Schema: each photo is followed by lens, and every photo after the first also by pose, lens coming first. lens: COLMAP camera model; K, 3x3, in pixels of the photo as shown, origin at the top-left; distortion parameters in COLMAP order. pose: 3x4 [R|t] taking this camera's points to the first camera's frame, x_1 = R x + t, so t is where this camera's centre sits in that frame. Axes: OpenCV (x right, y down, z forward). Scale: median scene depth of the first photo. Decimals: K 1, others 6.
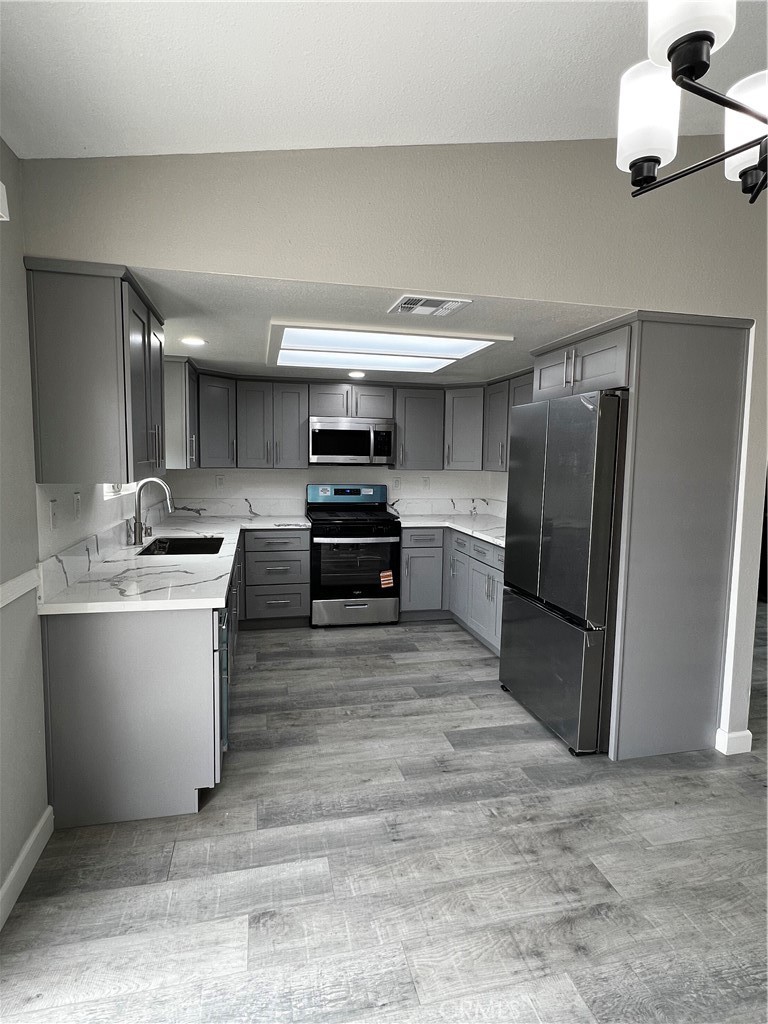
lens RADIAL K [[561.4, 0, 384.0], [0, 561.4, 512.0], [0, 0, 1]] dist [-0.003147, -0.000501]
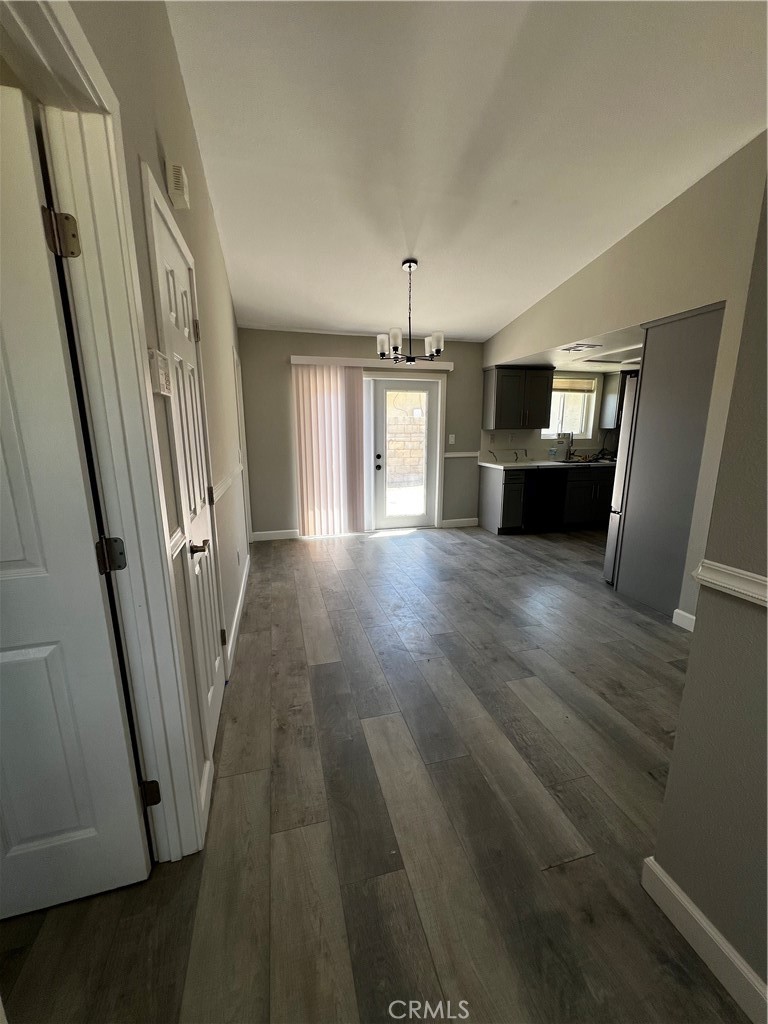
lens RADIAL K [[409.4, 0, 388.6], [0, 409.4, 510.1], [0, 0, 1]] dist [-0.000642, -0.000017]
pose [[0.044538, 0.183420, -0.982025, 1.052256], [-0.093294, 0.979468, 0.178712, 0.024268], [0.994642, 0.083658, 0.060735, 0.132316]]
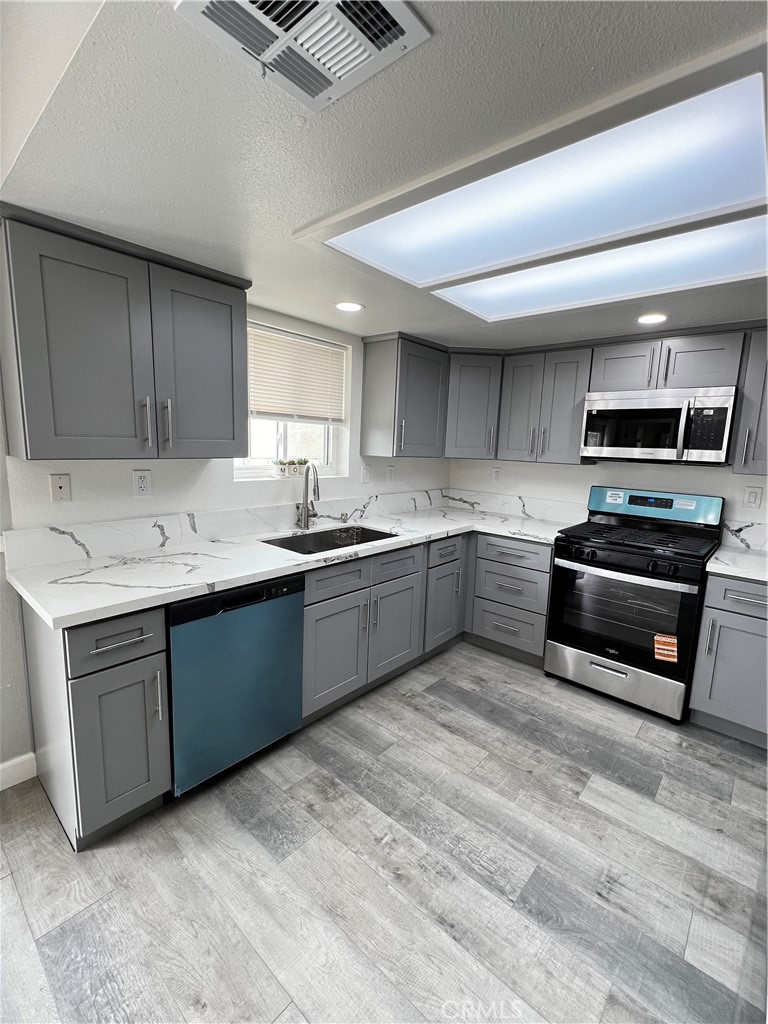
lens RADIAL K [[450.0, 0, 387.8], [0, 450.0, 511.3], [0, 0, 1]] dist [0.000315, -0.000107]
pose [[0.590816, 0.127597, -0.796653, 0.235819], [-0.104519, 0.991199, 0.081243, -0.045152], [0.800008, 0.035266, 0.598952, 0.531720]]
